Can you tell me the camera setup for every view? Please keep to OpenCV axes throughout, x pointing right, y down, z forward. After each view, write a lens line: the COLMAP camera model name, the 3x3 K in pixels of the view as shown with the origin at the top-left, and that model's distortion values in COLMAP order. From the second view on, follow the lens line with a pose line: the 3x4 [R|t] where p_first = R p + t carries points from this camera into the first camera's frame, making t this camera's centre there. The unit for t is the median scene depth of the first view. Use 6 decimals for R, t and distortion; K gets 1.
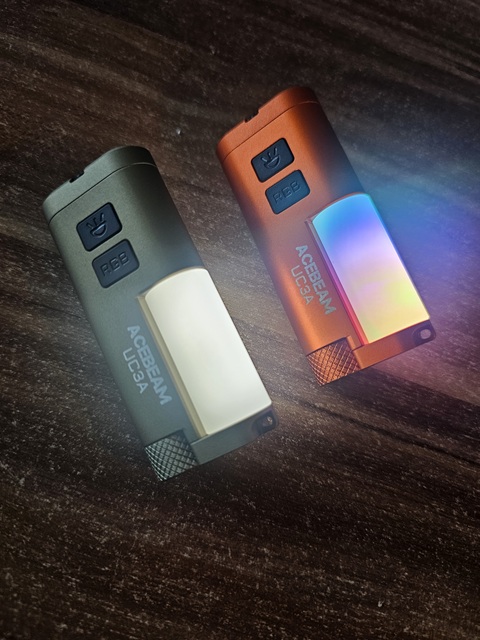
lens RADIAL K [[470.0, 0, 238.9], [0, 470.0, 316.1], [0, 0, 1]] dist [-0.066451, 0.012314]
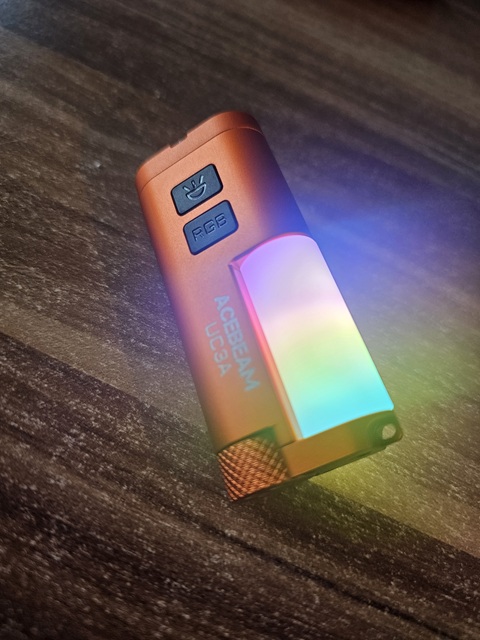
lens RADIAL K [[470.0, 0, 238.3], [0, 470.0, 325.1], [0, 0, 1]] dist [-0.066451, 0.012314]
pose [[0.994570, 0.096639, 0.038606, 0.127806], [-0.084448, 0.966278, -0.243261, 0.064457], [-0.060812, 0.238680, 0.969192, 0.285980]]
